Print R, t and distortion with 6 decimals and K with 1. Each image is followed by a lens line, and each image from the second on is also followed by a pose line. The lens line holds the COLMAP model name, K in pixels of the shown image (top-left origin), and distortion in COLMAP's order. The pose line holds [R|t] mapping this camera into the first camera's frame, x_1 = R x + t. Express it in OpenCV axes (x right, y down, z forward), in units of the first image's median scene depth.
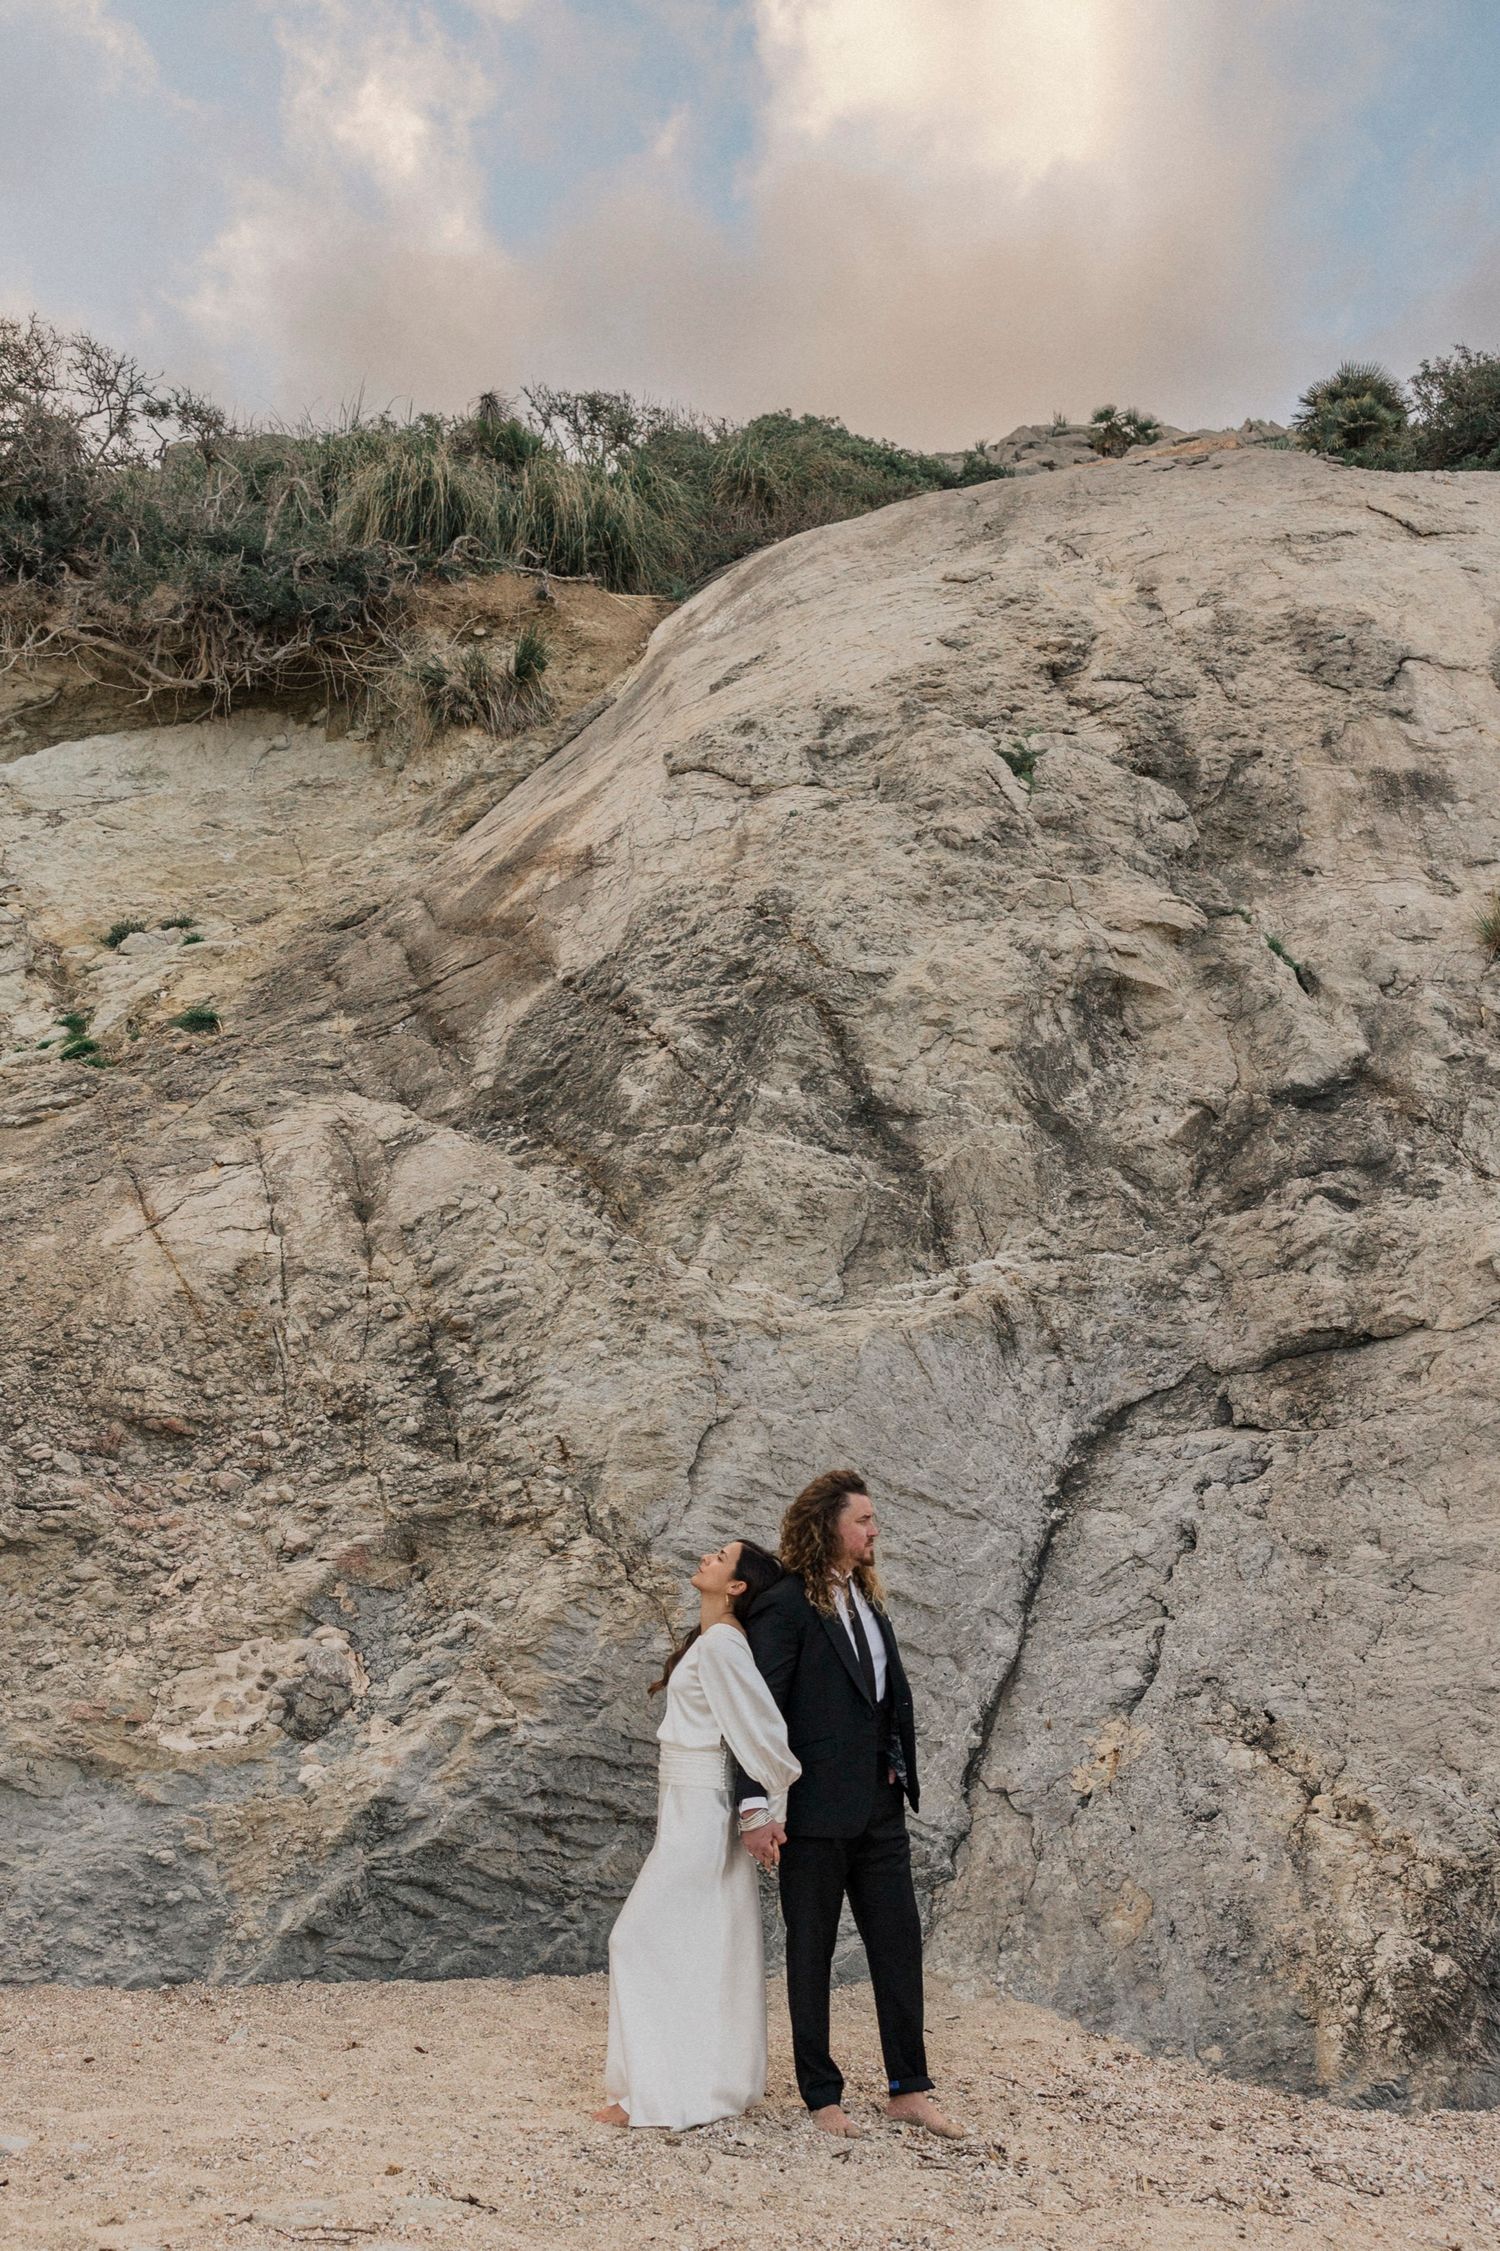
lens RADIAL K [[1911.2, 0, 750.0], [0, 1911.2, 1125.5], [0, 0, 1]] dist [-0.010745, 0.005186]
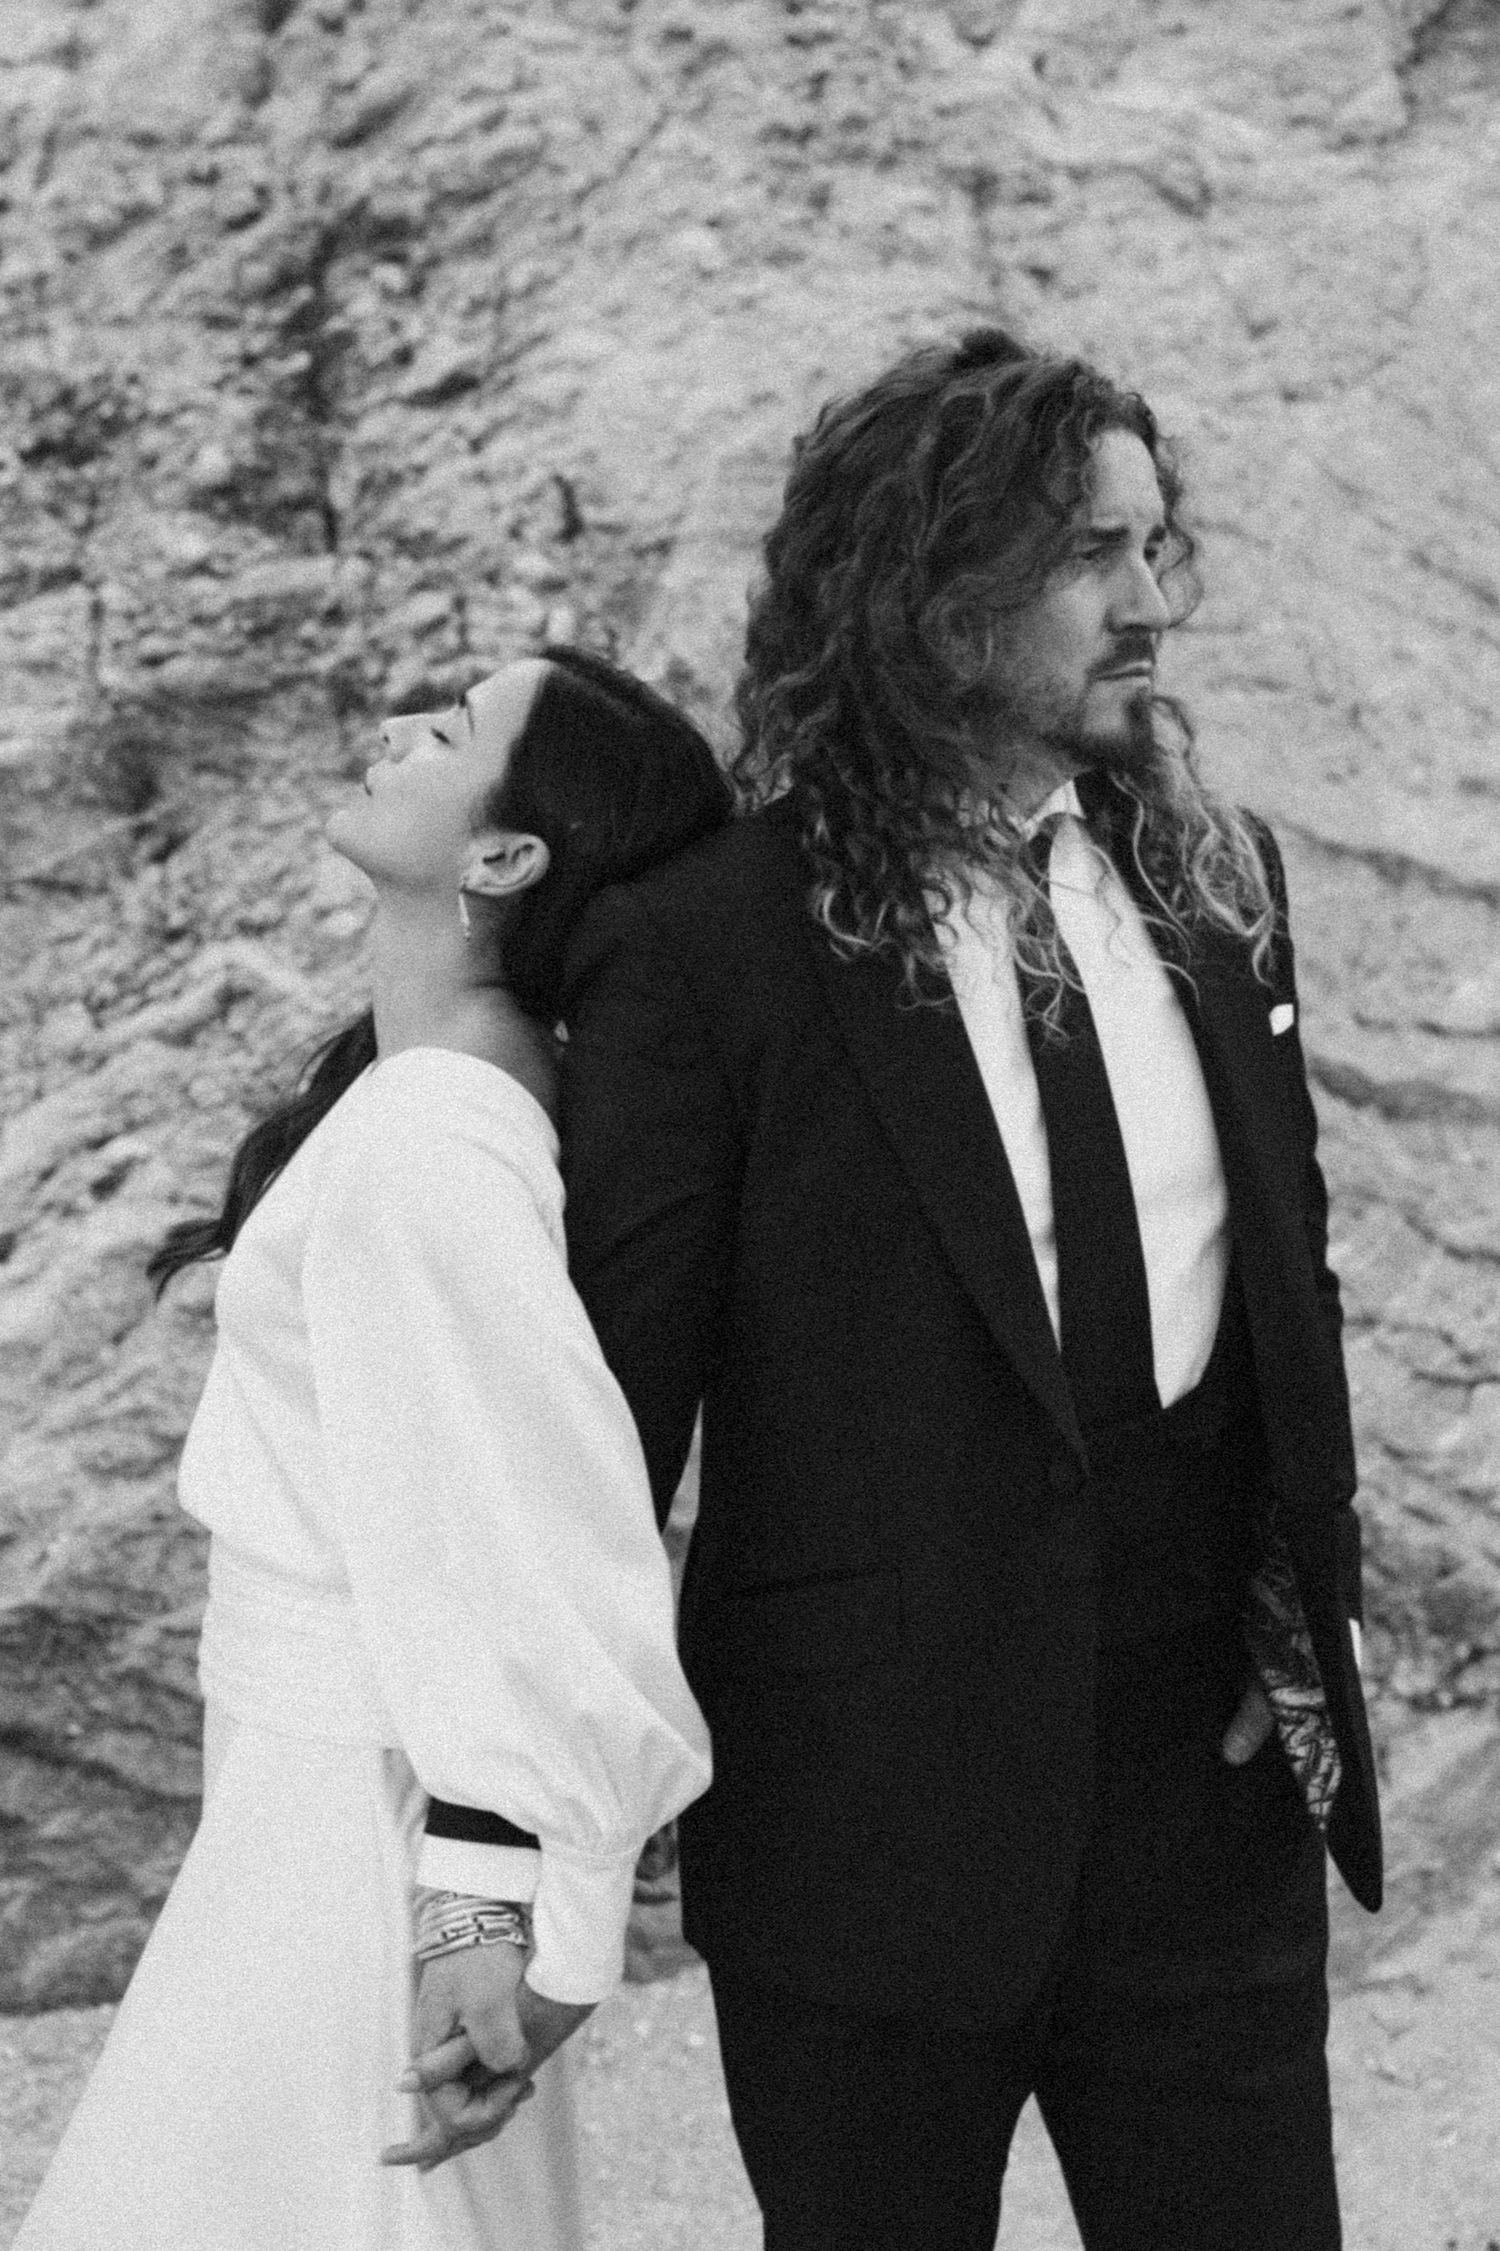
lens RADIAL K [[3495.0, 0, 749.8], [0, 3495.0, 1075.0], [0, 0, 1]] dist [0.006969, 0.176057]
pose [[0.986401, 0.007084, -0.164204, 0.043257], [0.040363, 0.958034, 0.283797, 0.080119], [0.159324, -0.286566, 0.944720, 0.325311]]
